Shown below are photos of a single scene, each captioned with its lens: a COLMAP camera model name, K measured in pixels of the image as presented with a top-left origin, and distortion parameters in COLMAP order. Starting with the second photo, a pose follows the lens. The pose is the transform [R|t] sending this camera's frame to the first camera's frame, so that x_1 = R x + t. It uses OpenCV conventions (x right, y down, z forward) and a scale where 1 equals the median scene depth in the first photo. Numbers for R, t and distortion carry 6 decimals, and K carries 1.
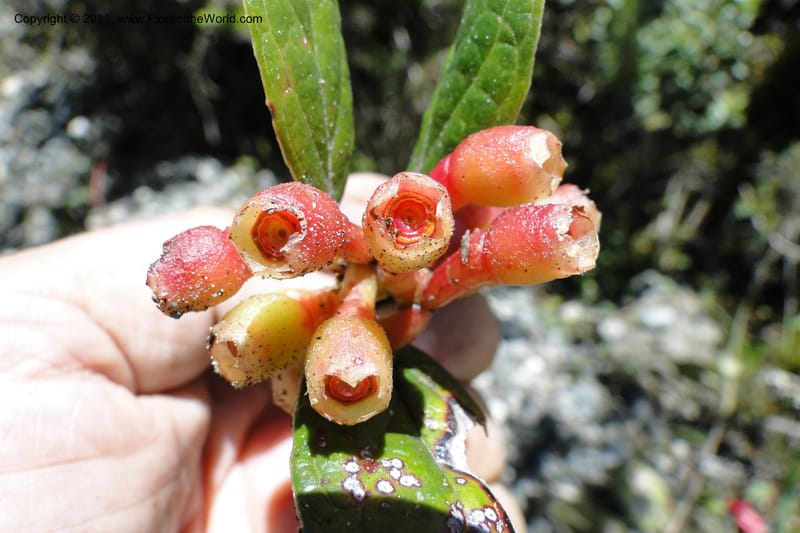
lens RADIAL K [[660.0, 0, 399.6], [0, 660.0, 262.3], [0, 0, 1]] dist [0.002536, -0.000555]
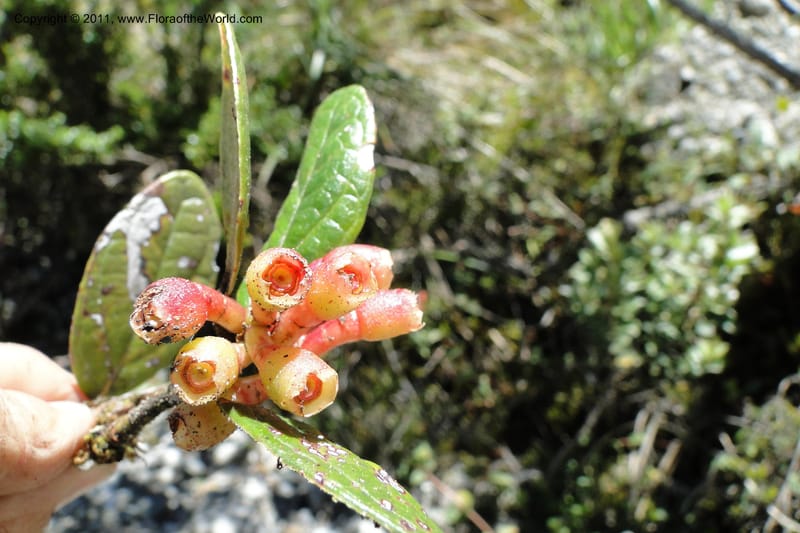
lens RADIAL K [[660.0, 0, 404.8], [0, 660.0, 270.0], [0, 0, 1]] dist [0.002536, -0.000555]
pose [[0.990726, 0.055953, 0.123822, -0.045166], [-0.026168, 0.972788, -0.230214, -0.126571], [-0.133334, 0.224838, 0.965230, 0.137595]]
